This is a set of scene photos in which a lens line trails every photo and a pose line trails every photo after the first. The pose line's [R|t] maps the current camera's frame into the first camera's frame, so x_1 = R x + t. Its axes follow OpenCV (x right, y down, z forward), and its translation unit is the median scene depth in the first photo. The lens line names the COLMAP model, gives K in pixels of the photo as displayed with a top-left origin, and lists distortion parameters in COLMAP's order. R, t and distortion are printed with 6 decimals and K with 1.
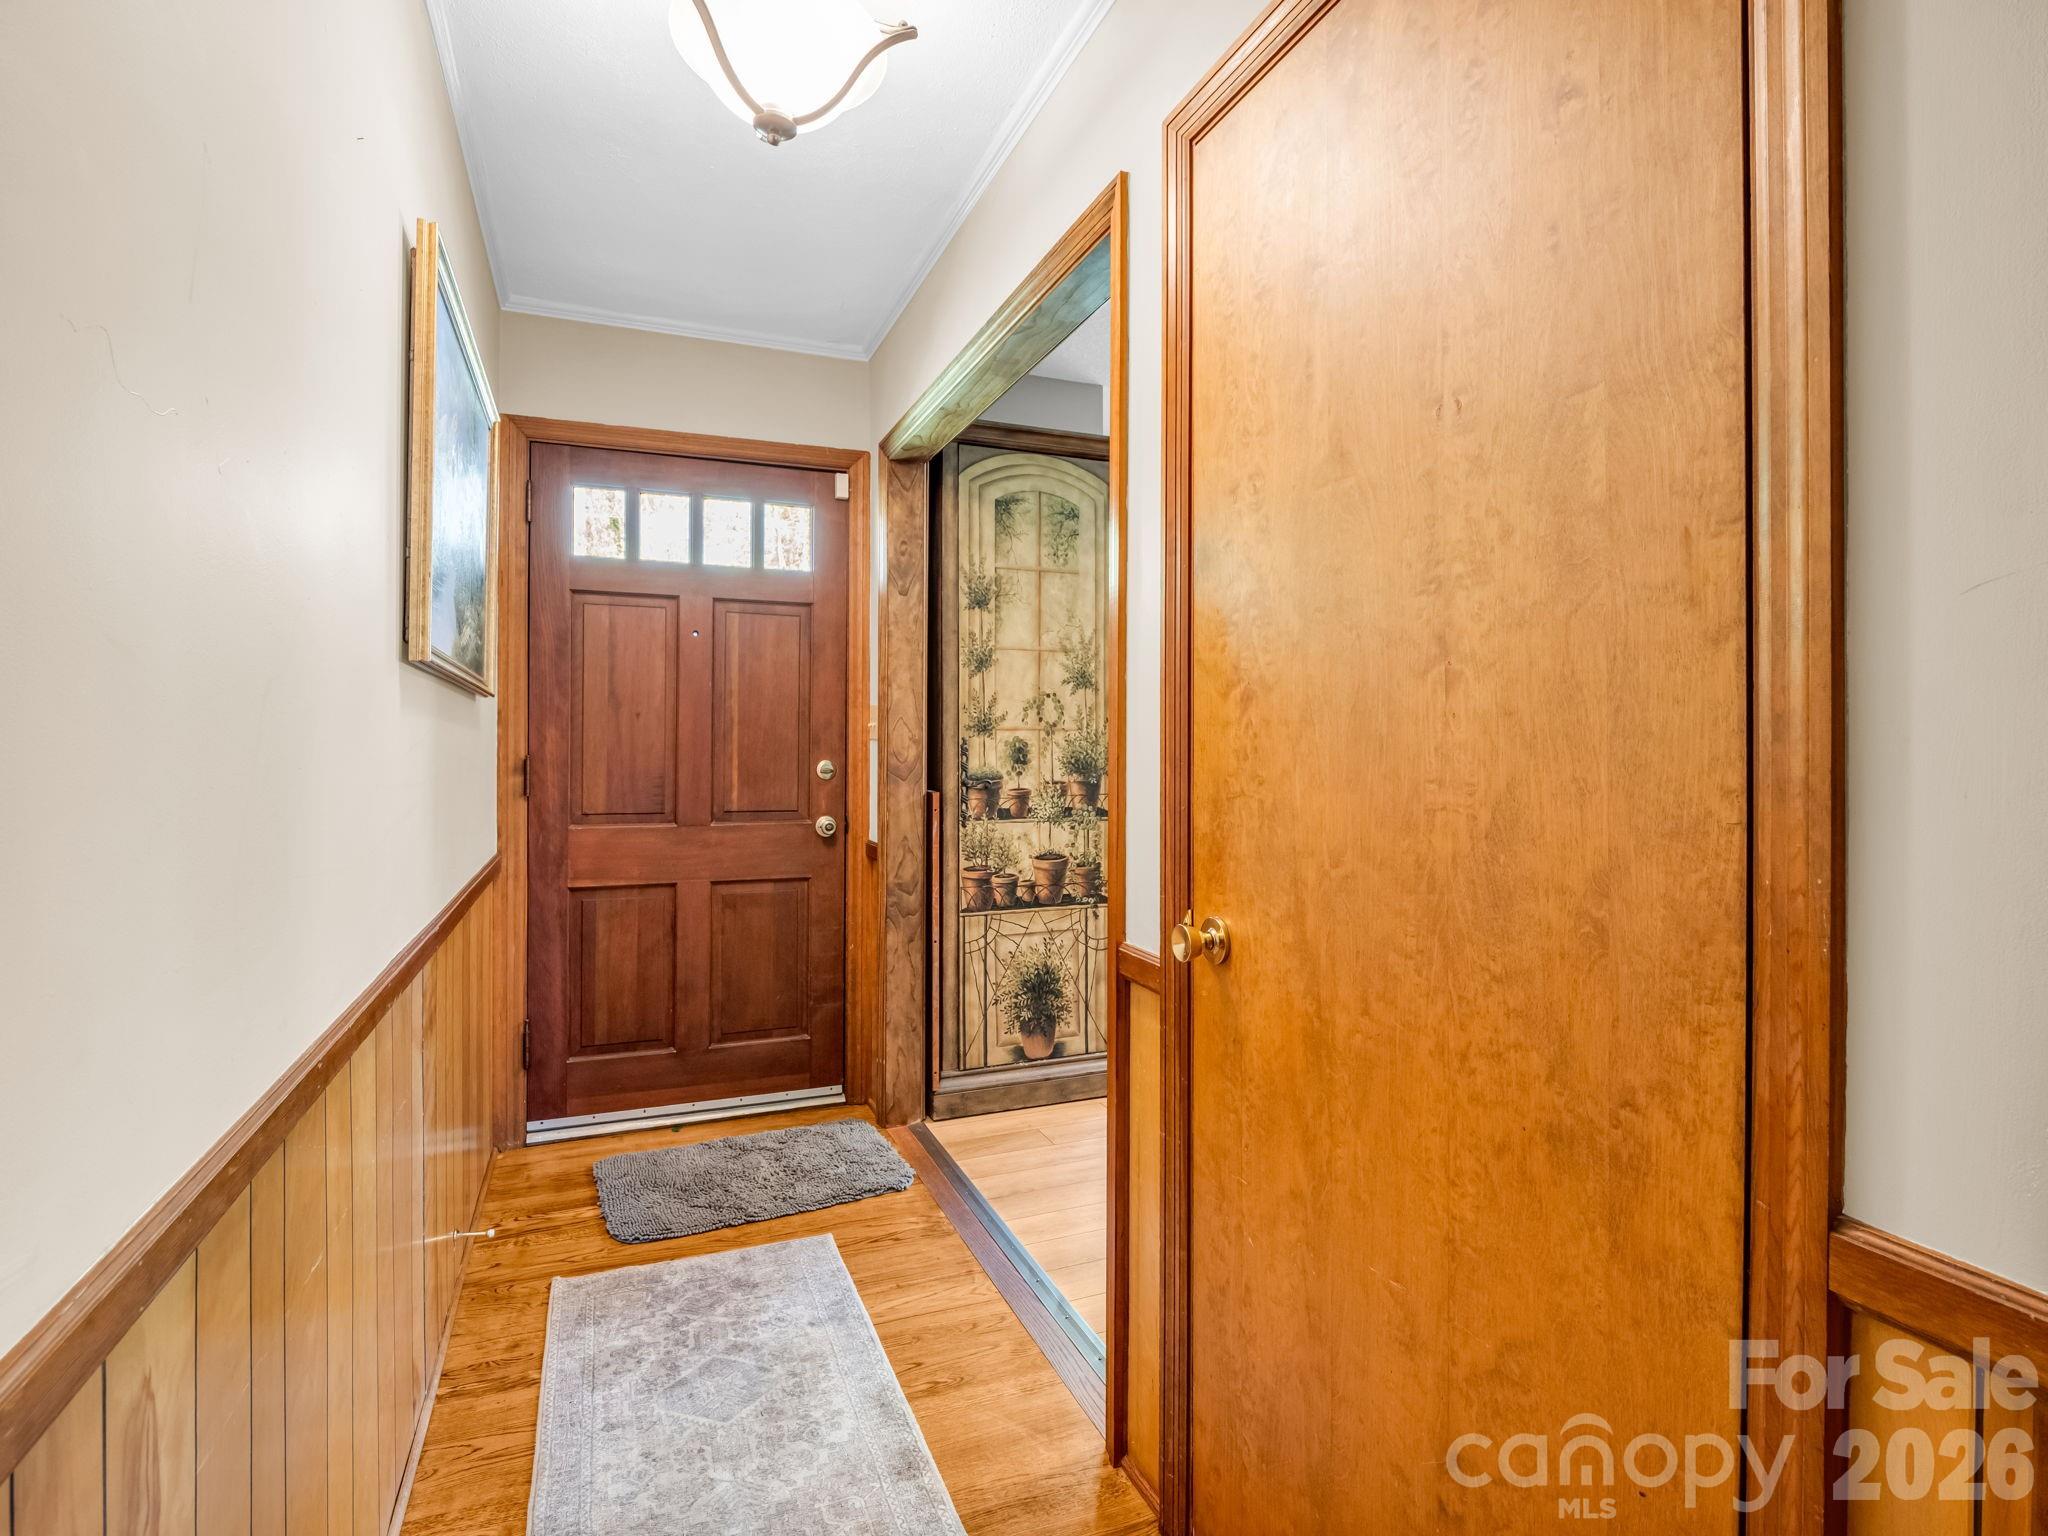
lens RADIAL K [[1013.5, 0, 1025.7], [0, 1013.5, 748.1], [0, 0, 1]] dist [-0.009668, -0.002537]
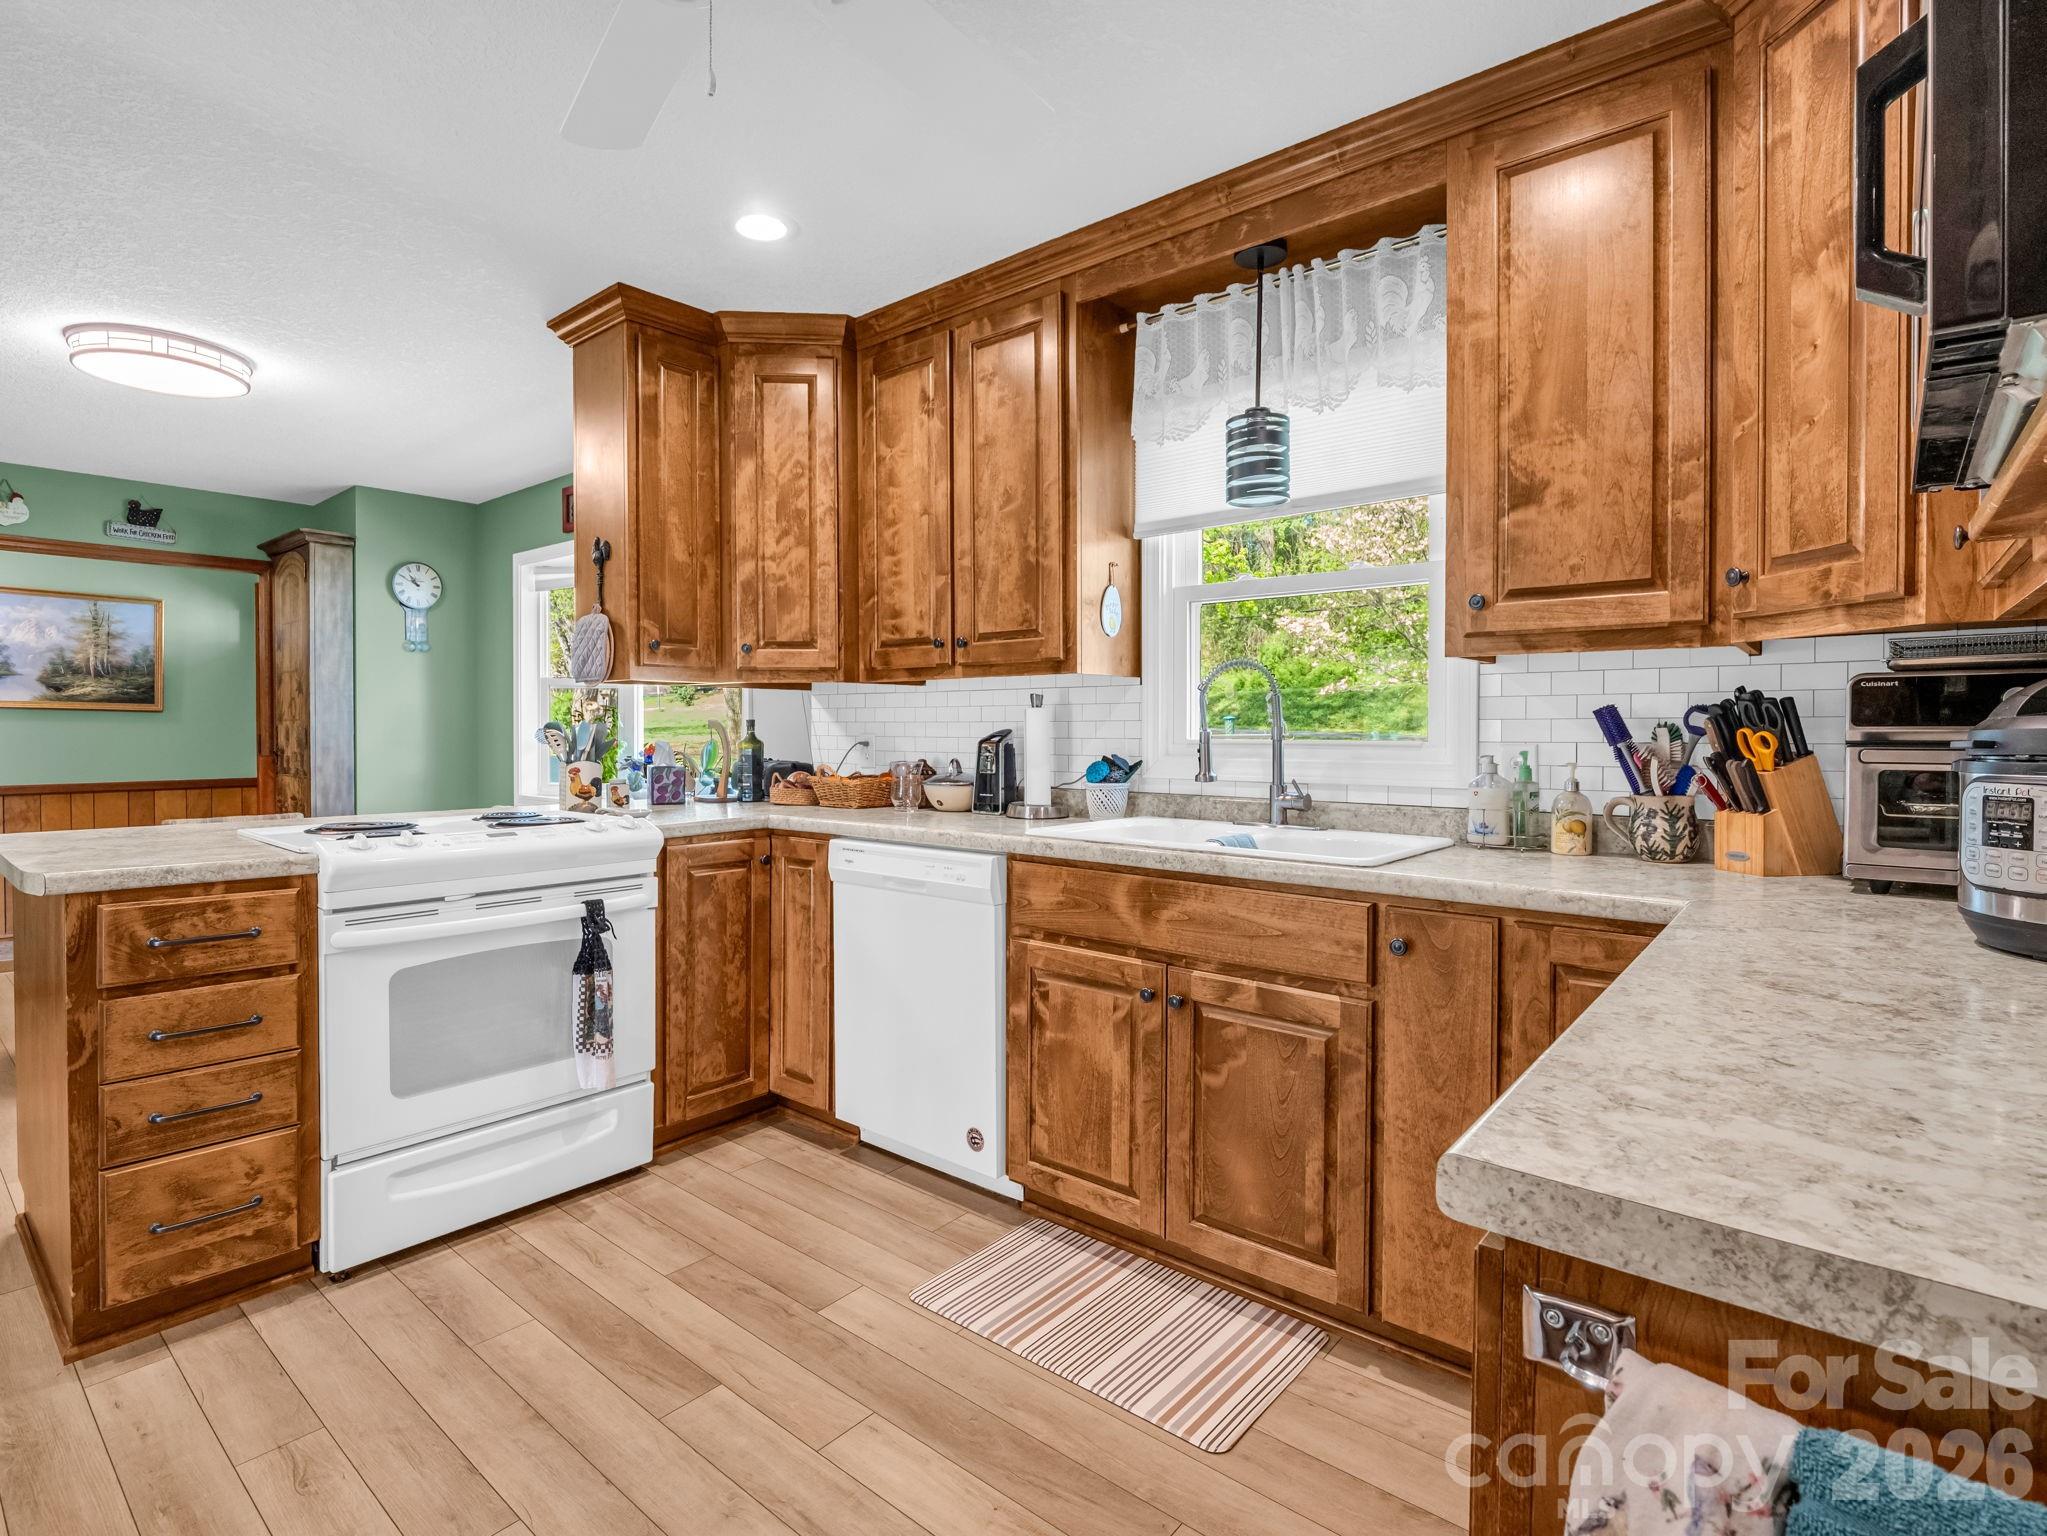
lens RADIAL K [[1028.8, 0, 1033.7], [0, 1028.8, 743.3], [0, 0, 1]] dist [-0.011526, -0.002469]
pose [[0.465758, 0.012898, -0.884818, 2.028692], [-0.001043, 0.999901, 0.014027, -0.005386], [0.884912, -0.005611, 0.465725, 1.293099]]
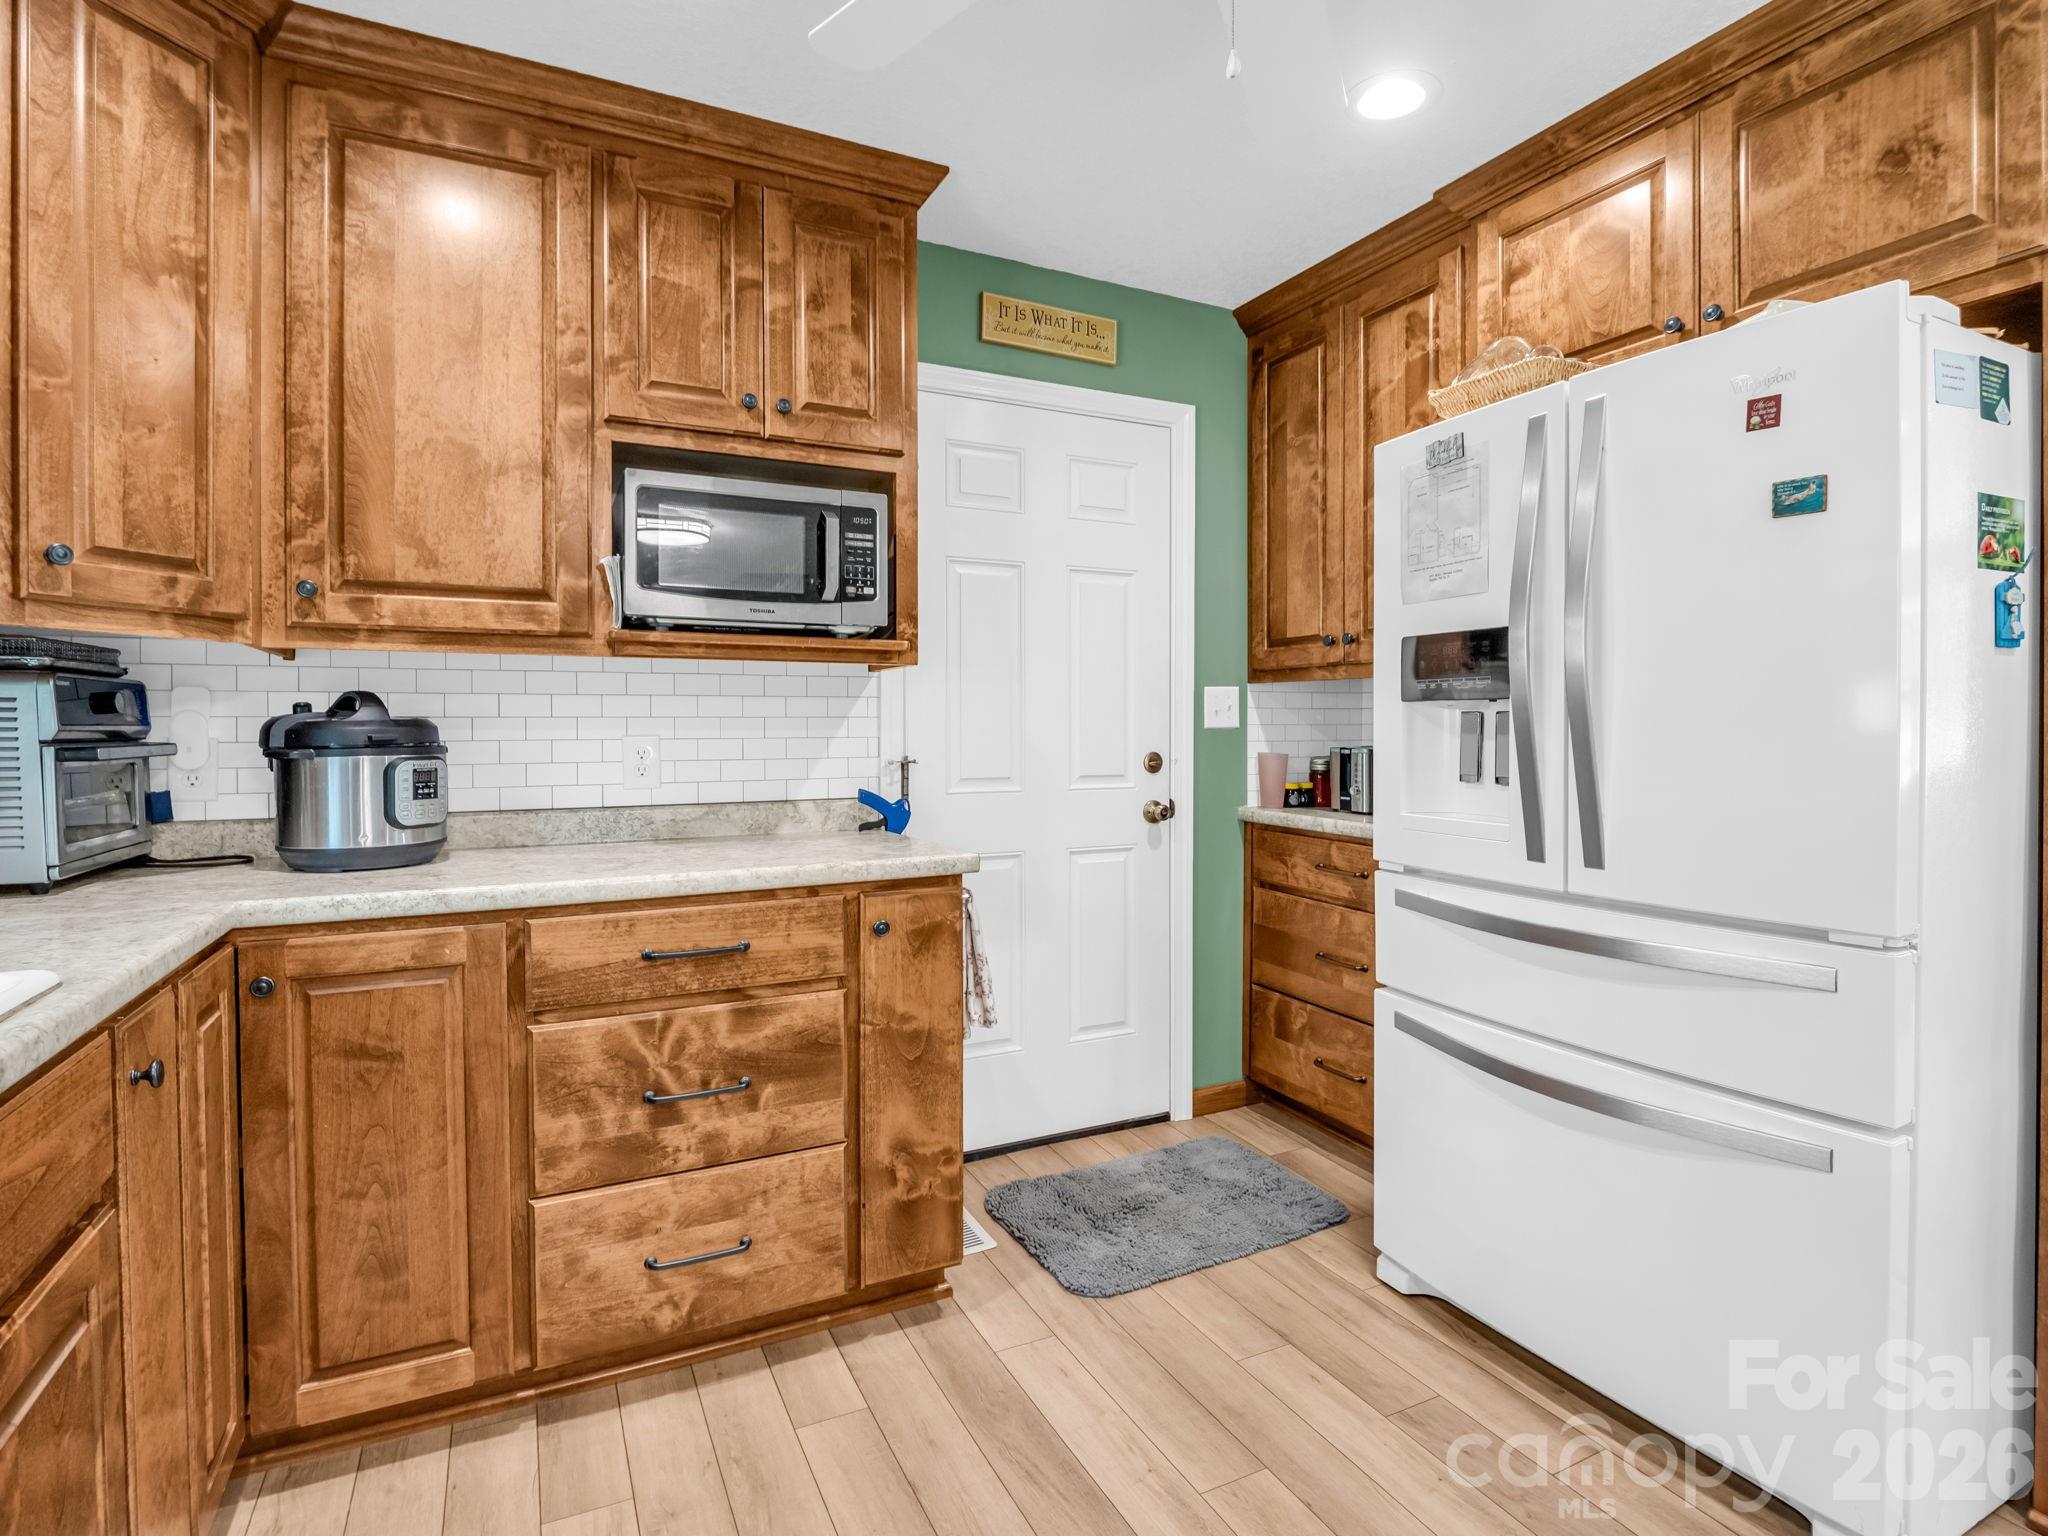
lens RADIAL K [[994.6, 0, 1023.8], [0, 994.6, 737.8], [0, 0, 1]] dist [-0.003451, -0.008414]
pose [[-0.087239, -0.009490, 0.996142, 1.262706], [0.004197, 0.999942, 0.009894, -0.004191], [-0.996179, 0.005044, -0.087194, 1.463601]]
